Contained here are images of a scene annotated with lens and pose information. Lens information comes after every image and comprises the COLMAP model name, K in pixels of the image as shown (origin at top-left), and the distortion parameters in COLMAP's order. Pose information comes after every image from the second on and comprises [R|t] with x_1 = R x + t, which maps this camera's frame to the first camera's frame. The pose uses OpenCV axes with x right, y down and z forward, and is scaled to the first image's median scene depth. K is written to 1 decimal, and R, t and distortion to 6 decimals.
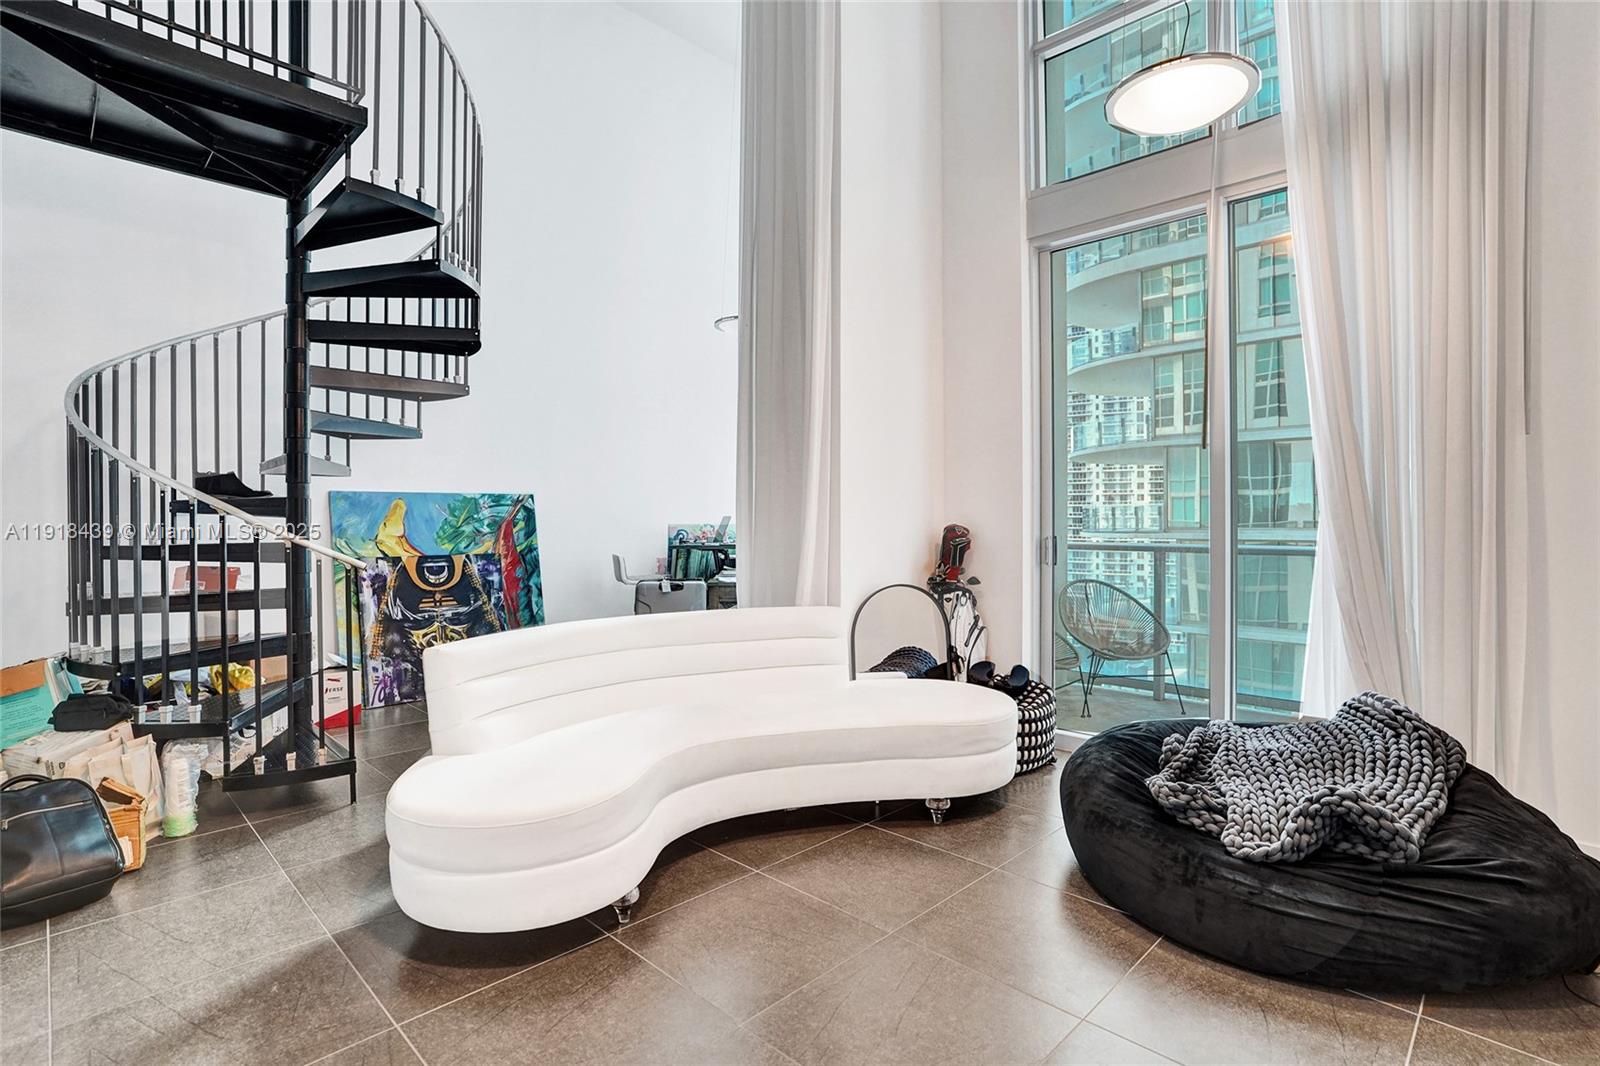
lens RADIAL K [[783.1, 0, 804.6], [0, 783.1, 509.1], [0, 0, 1]] dist [-0.053710, 0.026403]
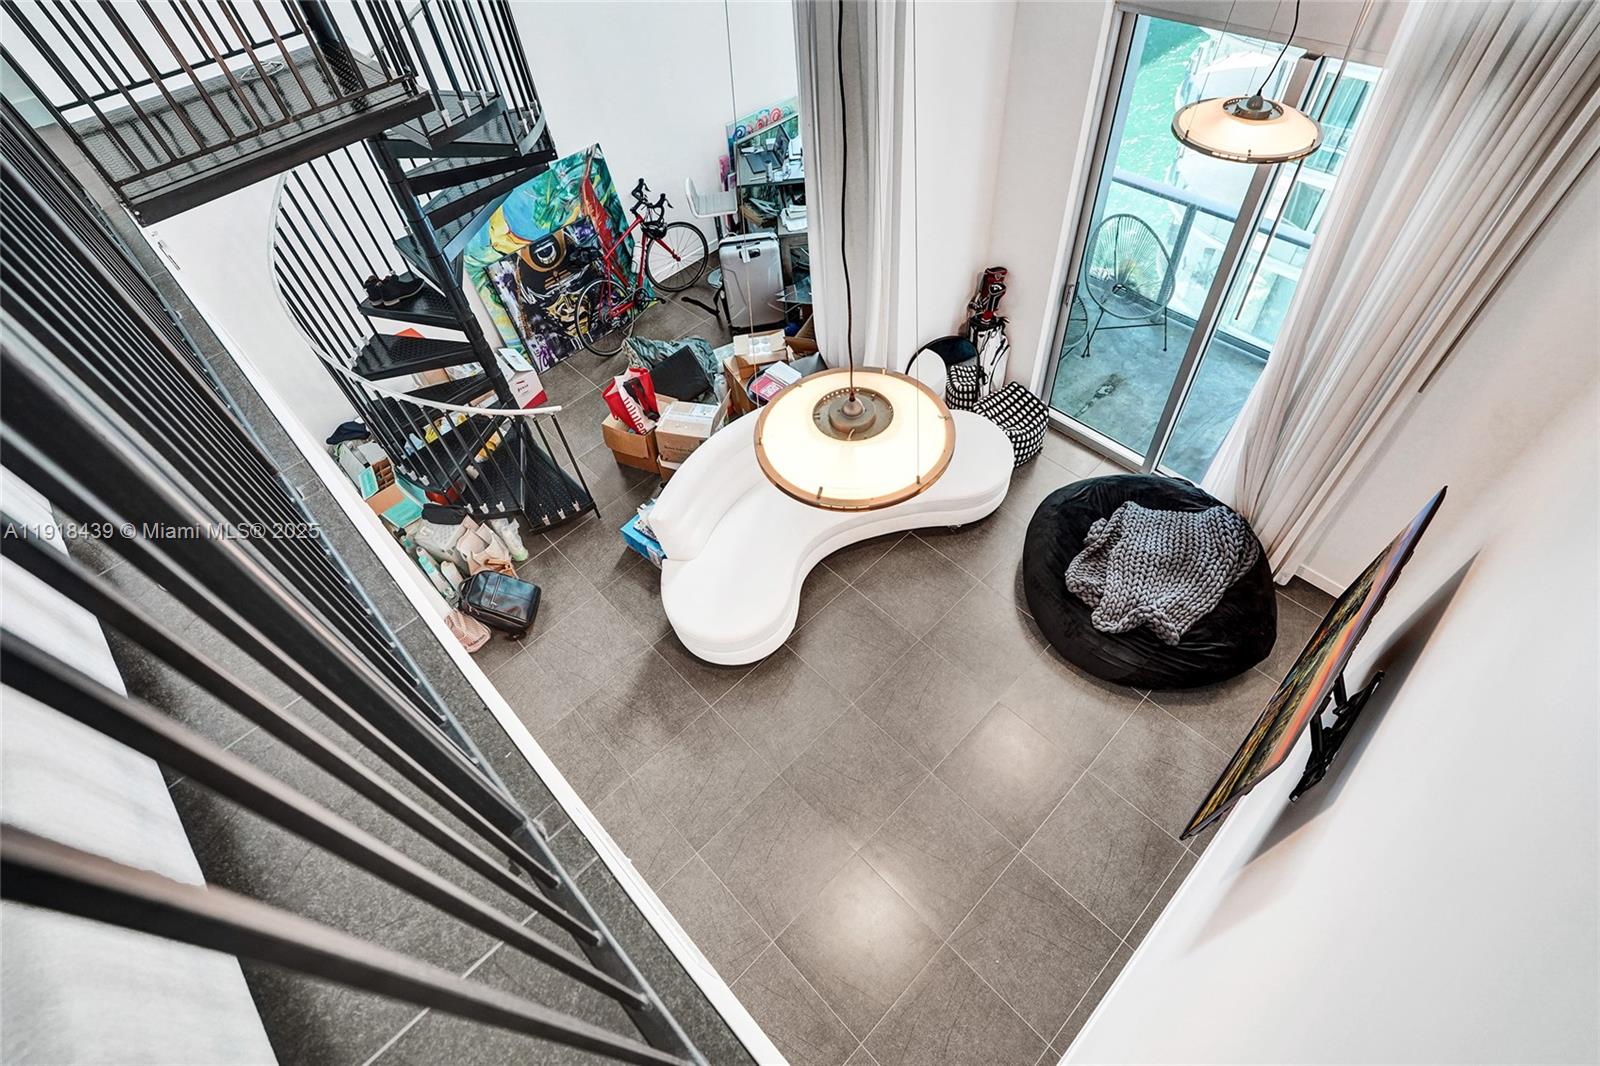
lens RADIAL K [[783.1, 0, 804.6], [0, 783.1, 509.1], [0, 0, 1]] dist [-0.053710, 0.026403]
pose [[0.997279, -0.022611, -0.070160, -0.017123], [0.068924, 0.623505, 0.778775, -0.585797], [0.026136, -0.781492, 0.623367, -0.015819]]
